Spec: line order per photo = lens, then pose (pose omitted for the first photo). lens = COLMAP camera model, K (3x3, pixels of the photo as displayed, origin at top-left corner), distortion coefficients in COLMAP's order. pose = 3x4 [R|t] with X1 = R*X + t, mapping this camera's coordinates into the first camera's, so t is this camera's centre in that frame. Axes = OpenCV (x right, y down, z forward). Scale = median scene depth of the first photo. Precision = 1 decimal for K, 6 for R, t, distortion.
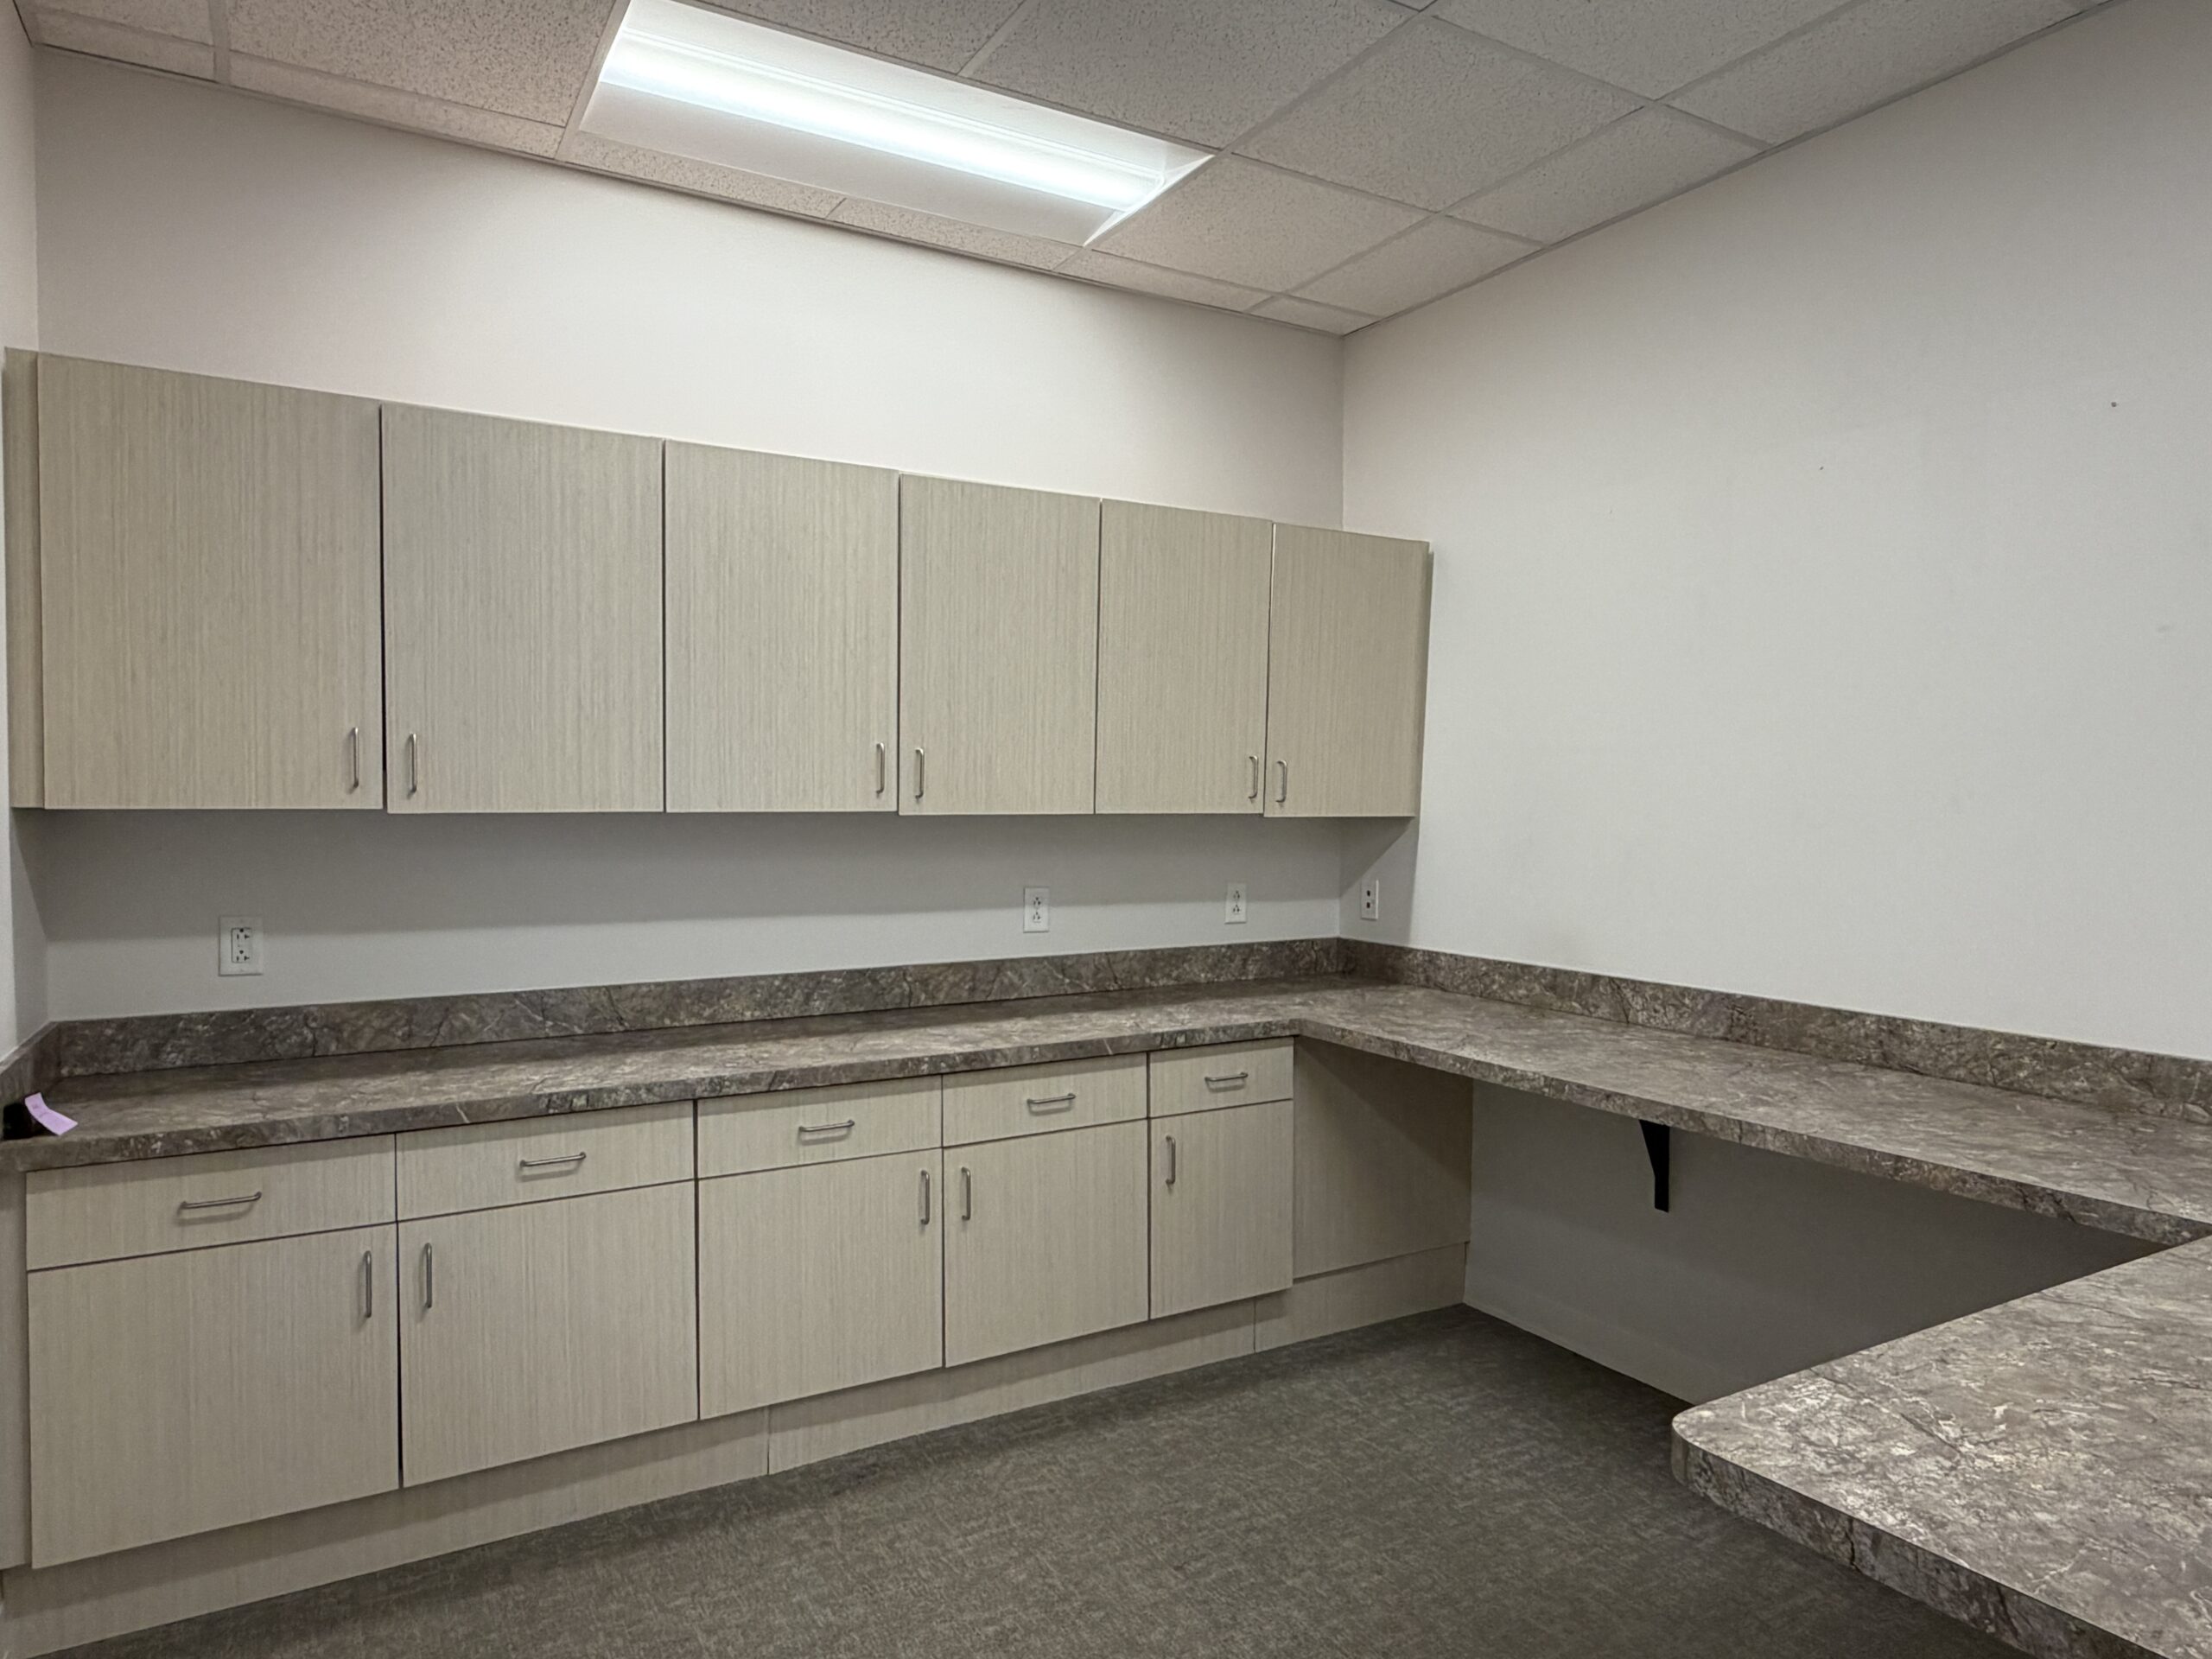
lens RADIAL K [[1352.8, 0, 1085.1], [0, 1352.8, 825.5], [0, 0, 1]] dist [-0.003767, -0.001671]
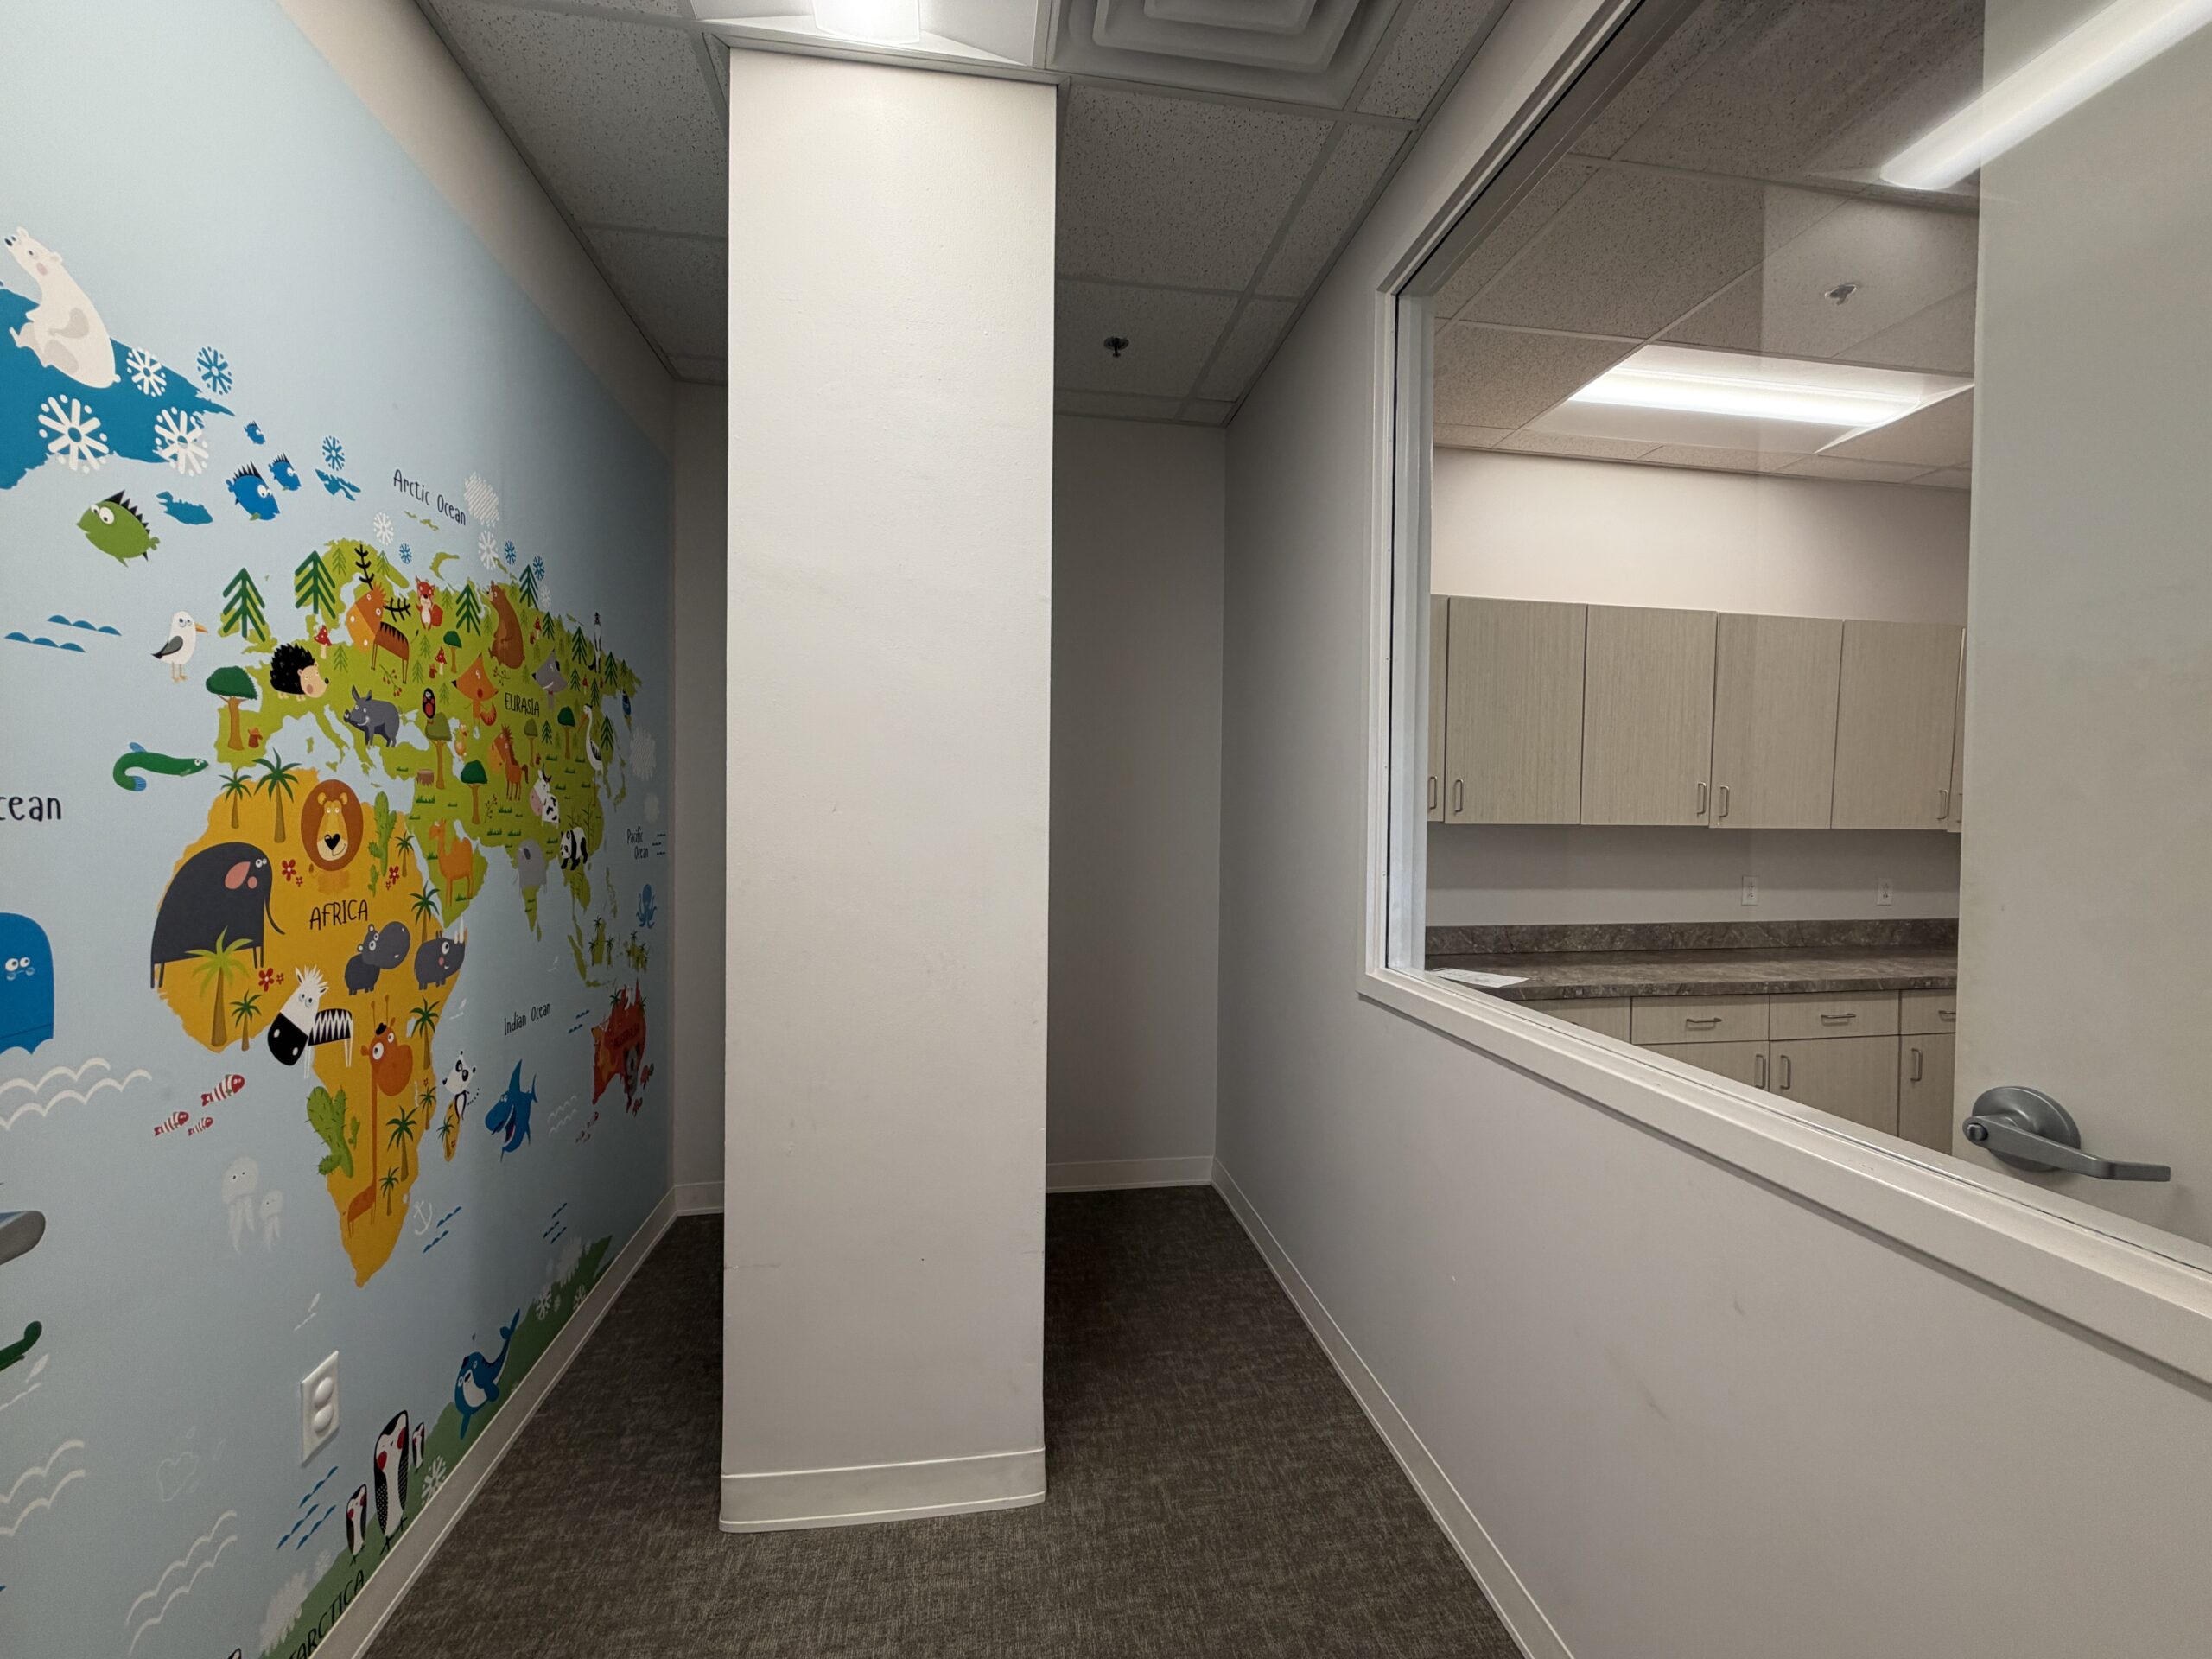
lens RADIAL K [[885.2, 0, 1102.6], [0, 885.2, 813.3], [0, 0, 1]] dist [-0.000370, 0.000829]
pose [[0.939576, 0.011799, -0.342138, -0.446728], [-0.017012, 0.999780, -0.012242, -0.000236], [0.341919, 0.017322, 0.939570, -0.218078]]
